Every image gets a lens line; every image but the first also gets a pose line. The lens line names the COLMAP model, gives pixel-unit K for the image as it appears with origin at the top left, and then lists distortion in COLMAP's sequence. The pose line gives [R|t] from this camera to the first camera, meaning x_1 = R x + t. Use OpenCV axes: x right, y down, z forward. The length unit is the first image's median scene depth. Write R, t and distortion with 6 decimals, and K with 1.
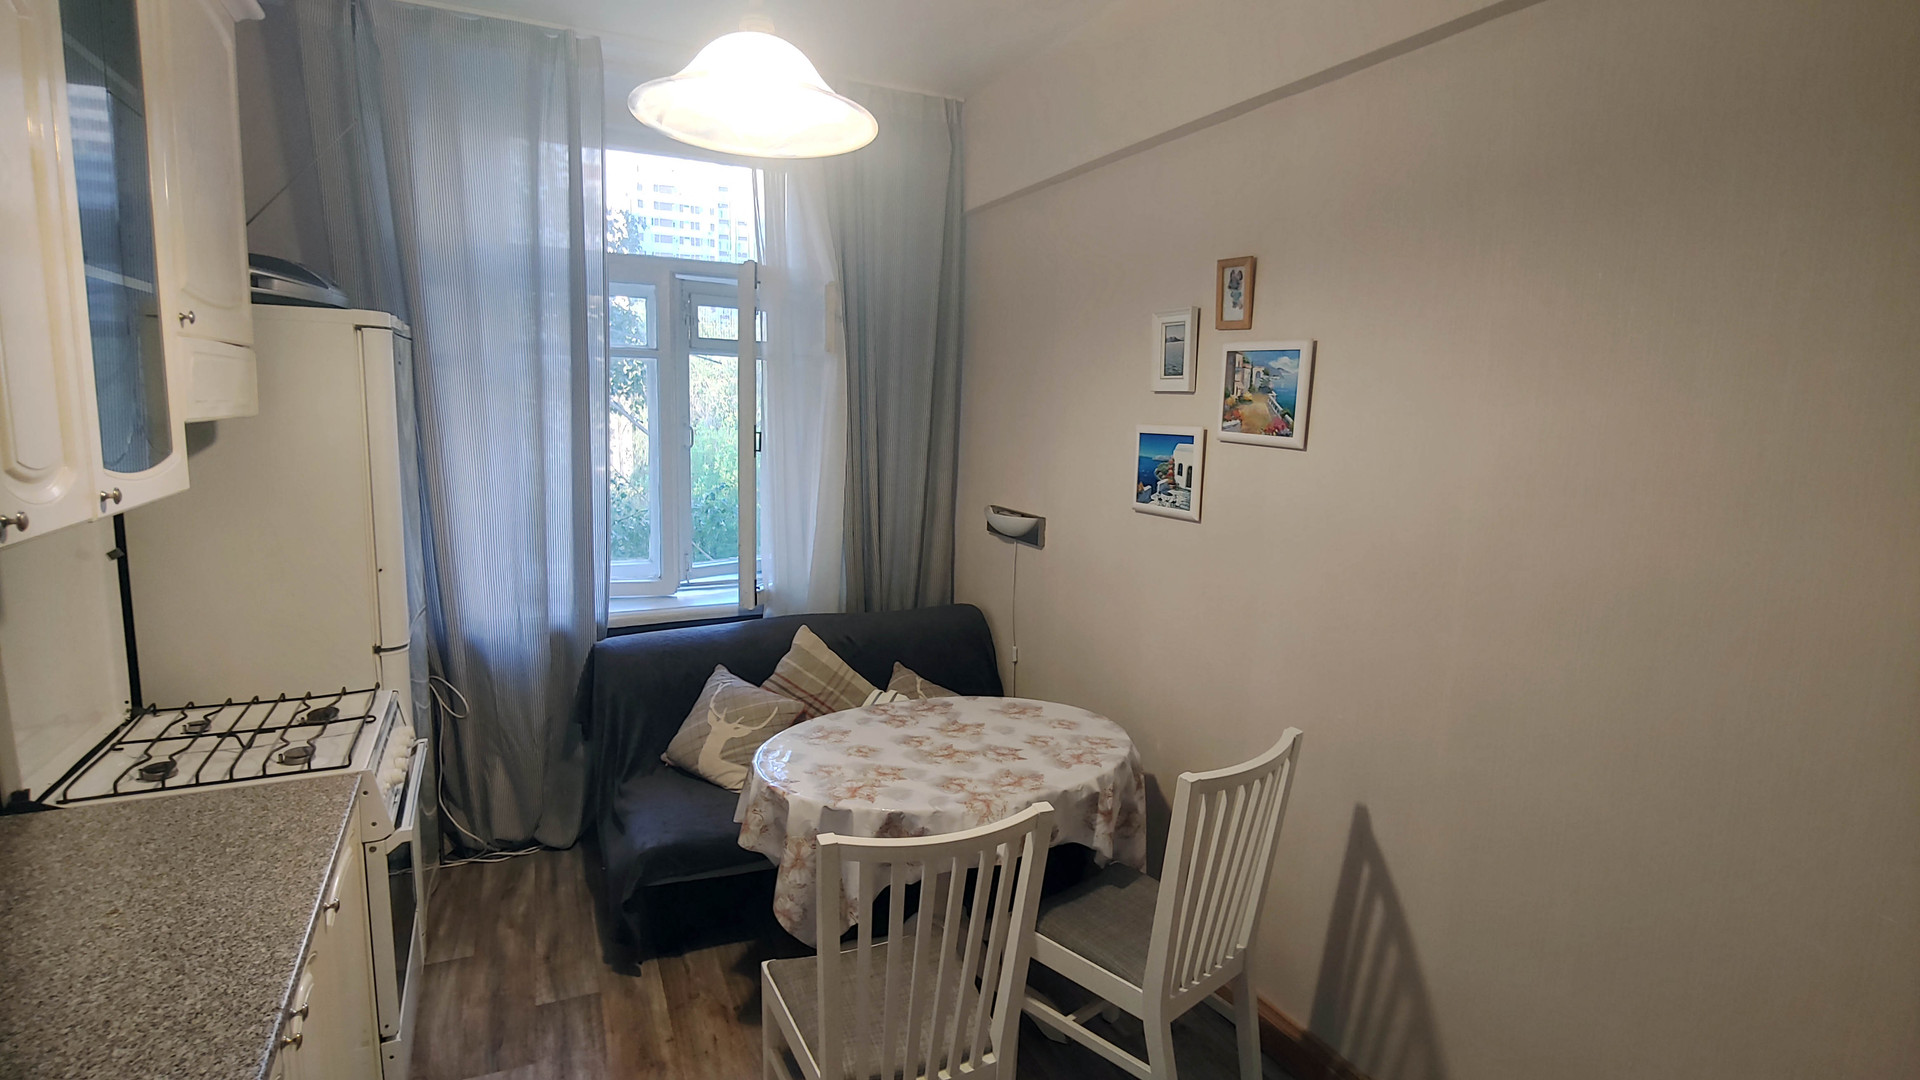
lens RADIAL K [[922.2, 0, 950.3], [0, 922.2, 531.8], [0, 0, 1]] dist [-0.018975, -0.002683]
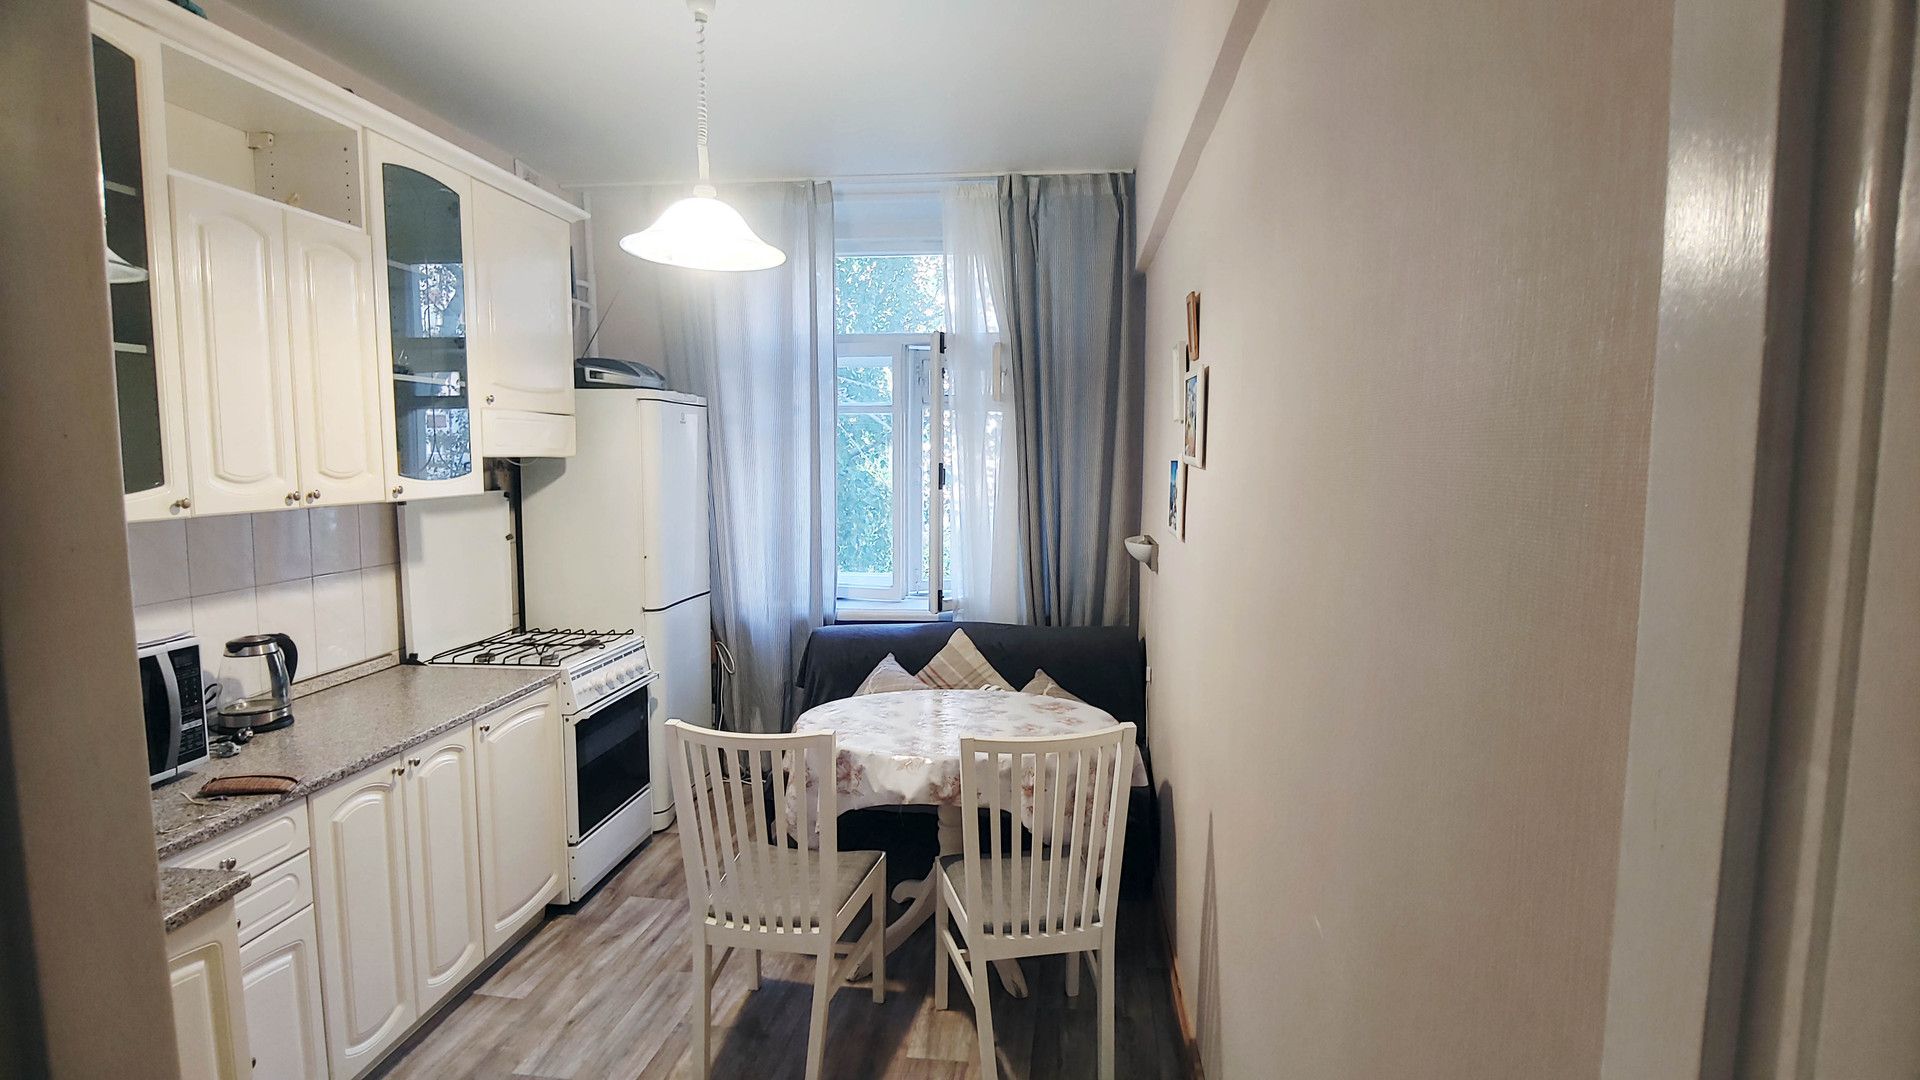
lens RADIAL K [[922.2, 0, 975.3], [0, 922.2, 544.0], [0, 0, 1]] dist [-0.018975, -0.002683]
pose [[0.855093, 0.026617, -0.517791, 0.646621], [-0.052155, 0.998032, -0.034827, 0.043875], [0.515844, 0.056785, 0.854798, -0.024817]]
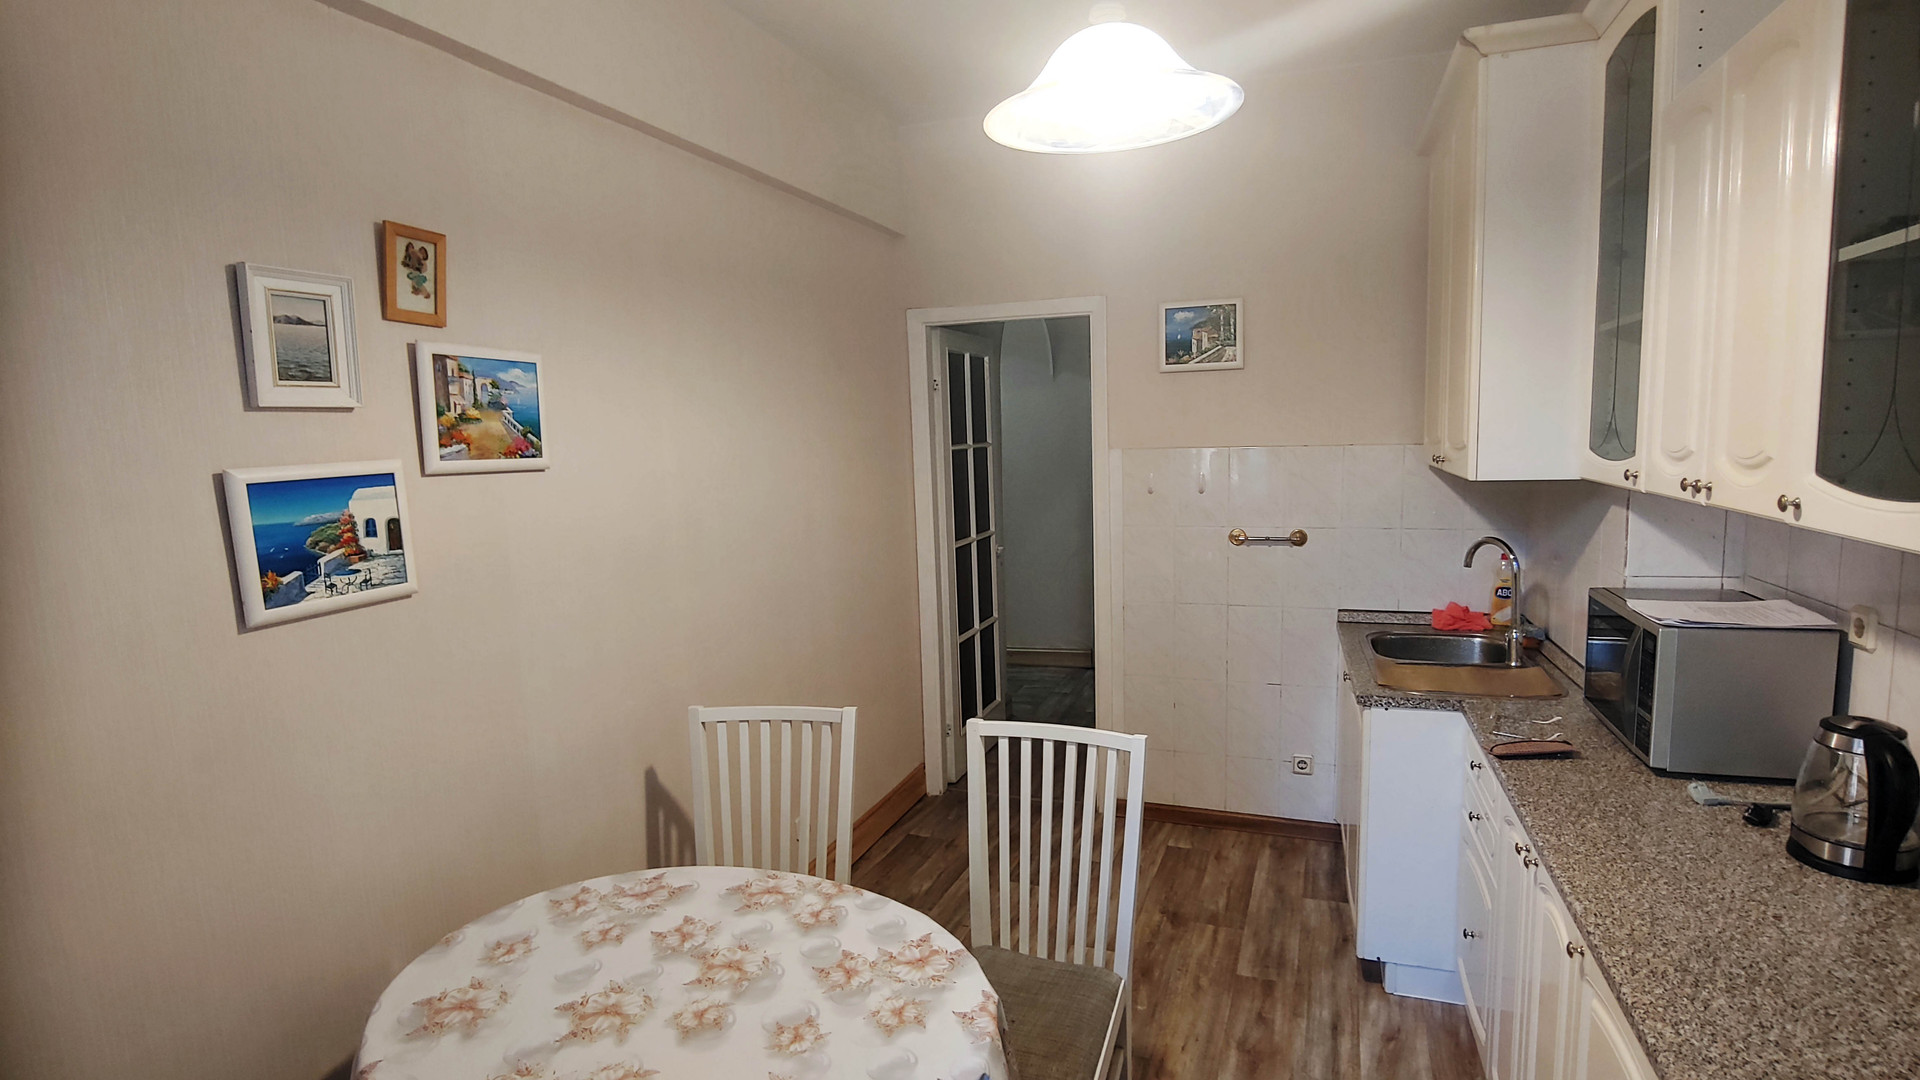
lens RADIAL K [[922.2, 0, 994.0], [0, 922.2, 523.7], [0, 0, 1]] dist [-0.018975, -0.002683]
pose [[-0.714968, -0.082292, 0.694297, -0.546998], [0.105853, 0.968861, 0.223839, -0.180404], [-0.691097, 0.233531, -0.683994, 1.222316]]
